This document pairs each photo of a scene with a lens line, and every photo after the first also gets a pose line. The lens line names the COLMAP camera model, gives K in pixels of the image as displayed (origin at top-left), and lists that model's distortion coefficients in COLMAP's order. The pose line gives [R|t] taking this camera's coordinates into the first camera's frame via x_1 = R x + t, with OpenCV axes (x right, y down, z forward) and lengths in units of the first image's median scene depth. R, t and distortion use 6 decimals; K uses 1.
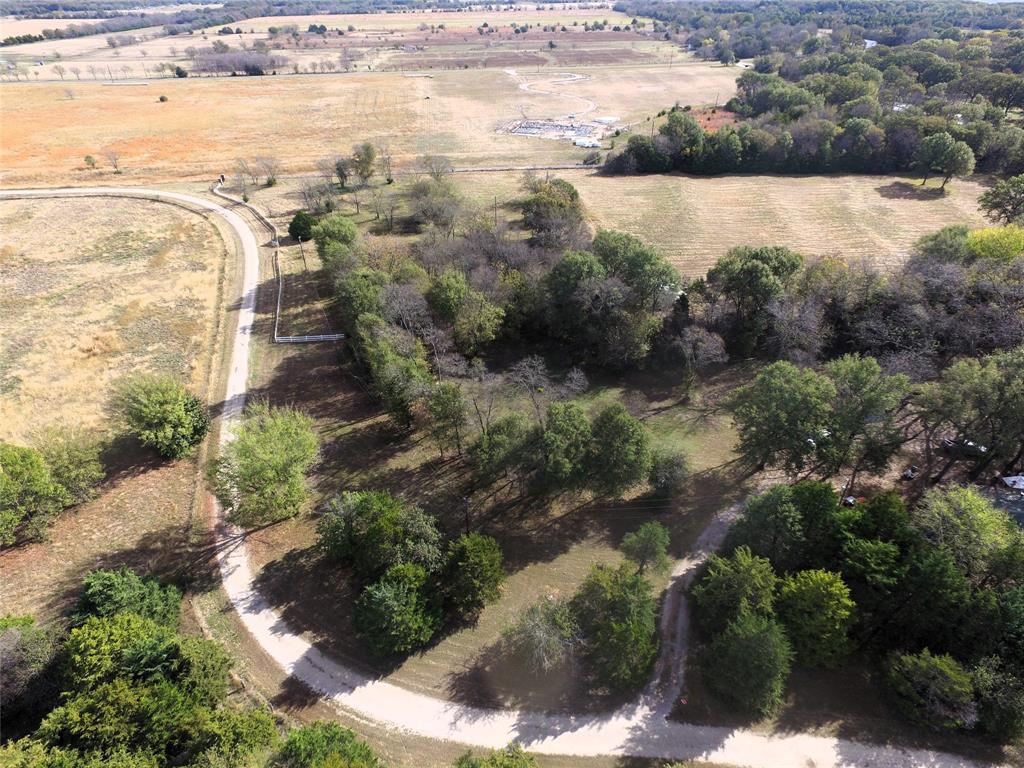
lens RADIAL K [[590.5, 0, 512.0], [0, 590.5, 384.0], [0, 0, 1]] dist [-0.002902, 0.001777]
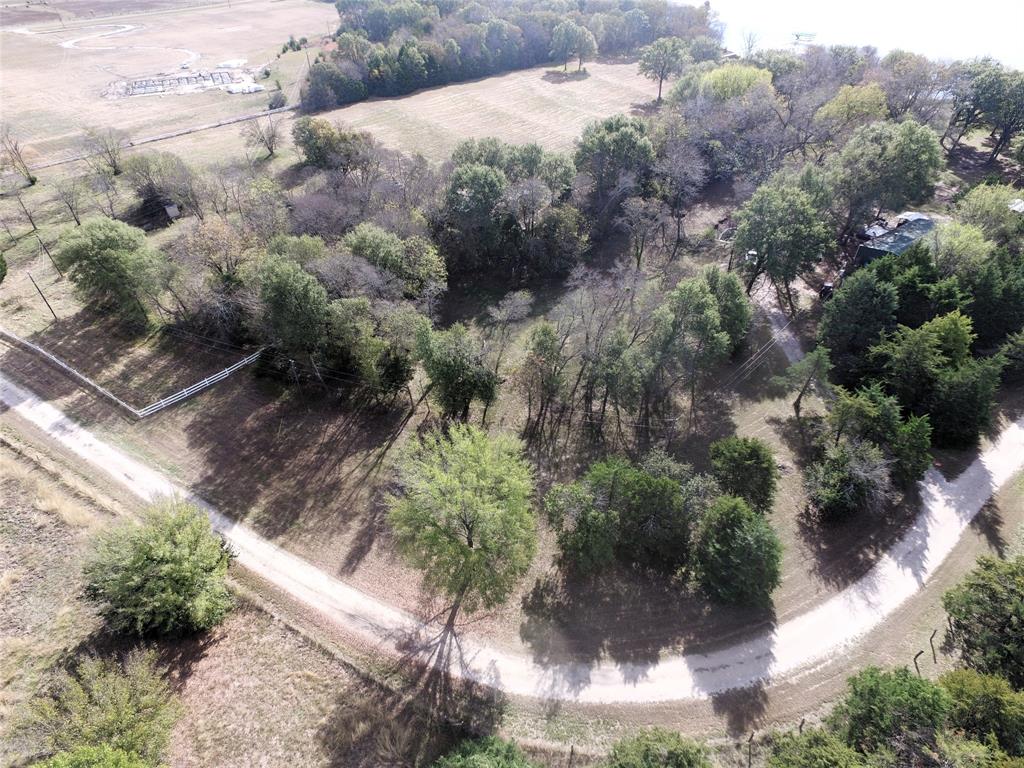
lens RADIAL K [[590.5, 0, 512.0], [0, 590.5, 384.0], [0, 0, 1]] dist [-0.002902, 0.001777]
pose [[0.743464, -0.427079, 0.514650, -0.656268], [0.393731, 0.901556, 0.179366, -0.096362], [-0.540589, 0.069282, 0.838429, 0.387169]]
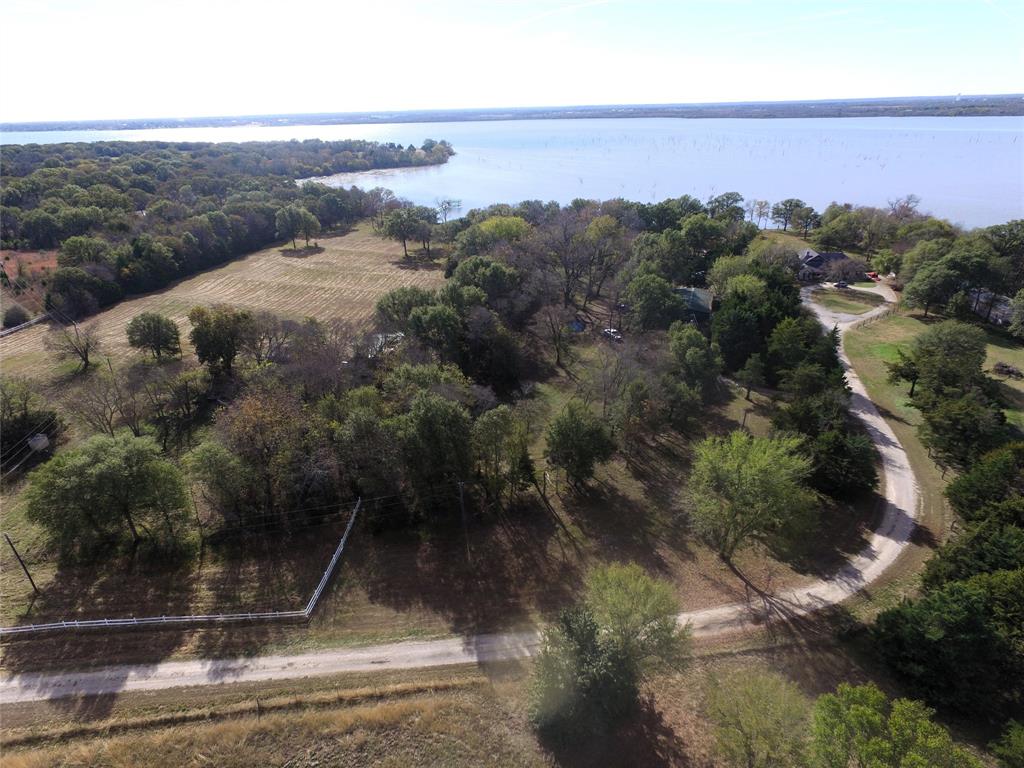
lens RADIAL K [[590.5, 0, 512.0], [0, 590.5, 384.0], [0, 0, 1]] dist [-0.002902, 0.001777]
pose [[0.190471, -0.412611, 0.890771, -1.206562], [0.578654, 0.780180, 0.237652, -0.412932], [-0.793020, 0.470183, 0.387361, 0.851554]]
